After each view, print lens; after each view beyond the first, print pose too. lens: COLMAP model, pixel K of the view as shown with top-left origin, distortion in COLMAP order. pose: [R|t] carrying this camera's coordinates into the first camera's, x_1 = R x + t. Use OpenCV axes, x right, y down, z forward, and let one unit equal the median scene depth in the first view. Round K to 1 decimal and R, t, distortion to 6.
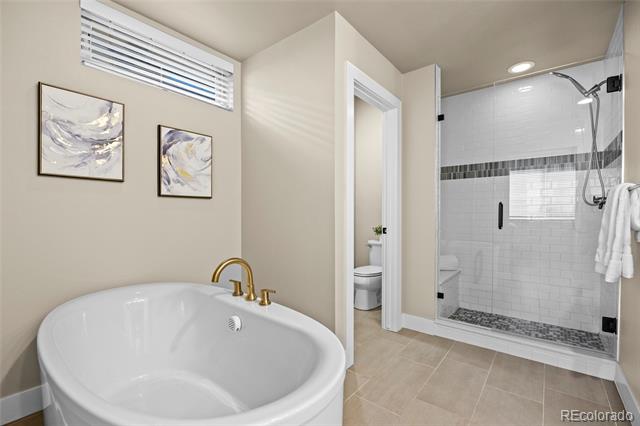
lens RADIAL K [[291.3, 0, 318.9], [0, 291.3, 215.0], [0, 0, 1]] dist [-0.000364, -0.000264]
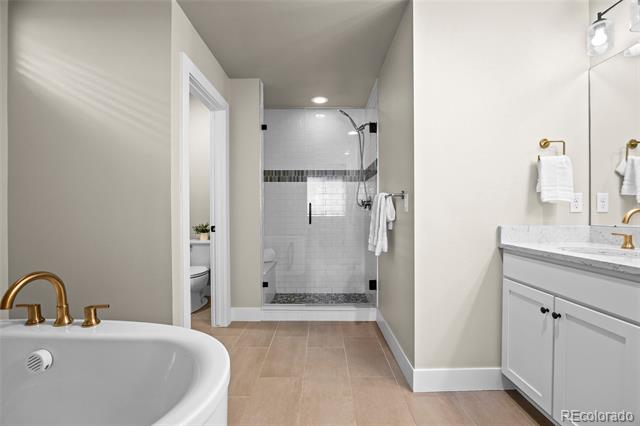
lens RADIAL K [[288.3, 0, 320.7], [0, 288.3, 210.4], [0, 0, 1]] dist [-0.000264, 0.000034]
pose [[0.783578, 0.002511, 0.621288, -0.117320], [0.004598, 0.999941, -0.009841, 0.001568], [-0.621276, 0.010567, 0.783520, -0.011647]]
